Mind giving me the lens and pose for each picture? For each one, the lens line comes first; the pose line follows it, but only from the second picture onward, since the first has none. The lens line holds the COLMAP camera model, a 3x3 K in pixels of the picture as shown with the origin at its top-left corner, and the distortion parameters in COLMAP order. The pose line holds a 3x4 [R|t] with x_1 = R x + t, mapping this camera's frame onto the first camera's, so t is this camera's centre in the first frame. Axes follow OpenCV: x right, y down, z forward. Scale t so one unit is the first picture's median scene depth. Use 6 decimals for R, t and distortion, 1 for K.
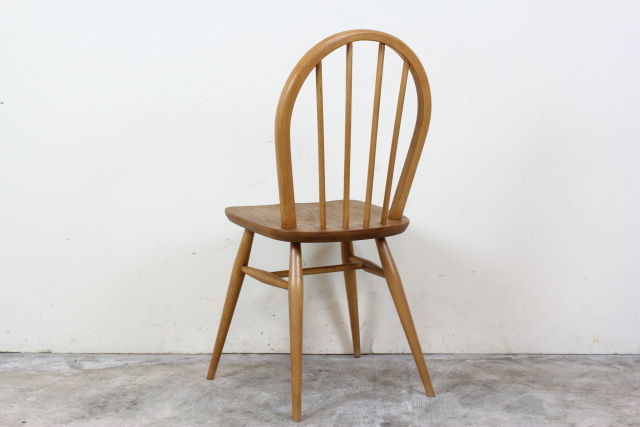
lens RADIAL K [[985.2, 0, 319.8], [0, 985.2, 214.1], [0, 0, 1]] dist [0.001183, 0.000000]
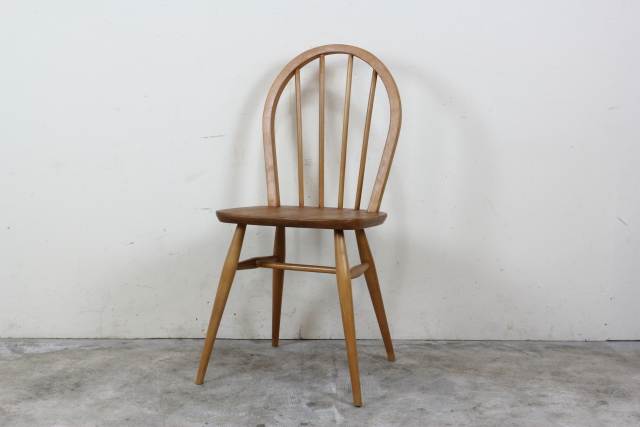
lens RADIAL K [[1105.4, 0, 322.6], [0, 1105.4, 212.2], [0, 0, 1]] dist [0.041175, 0.000000]
pose [[0.997858, 0.011158, 0.064459, -0.002264], [-0.013115, 0.999464, 0.030008, -0.032794], [-0.064089, -0.030789, 0.997469, -0.195852]]
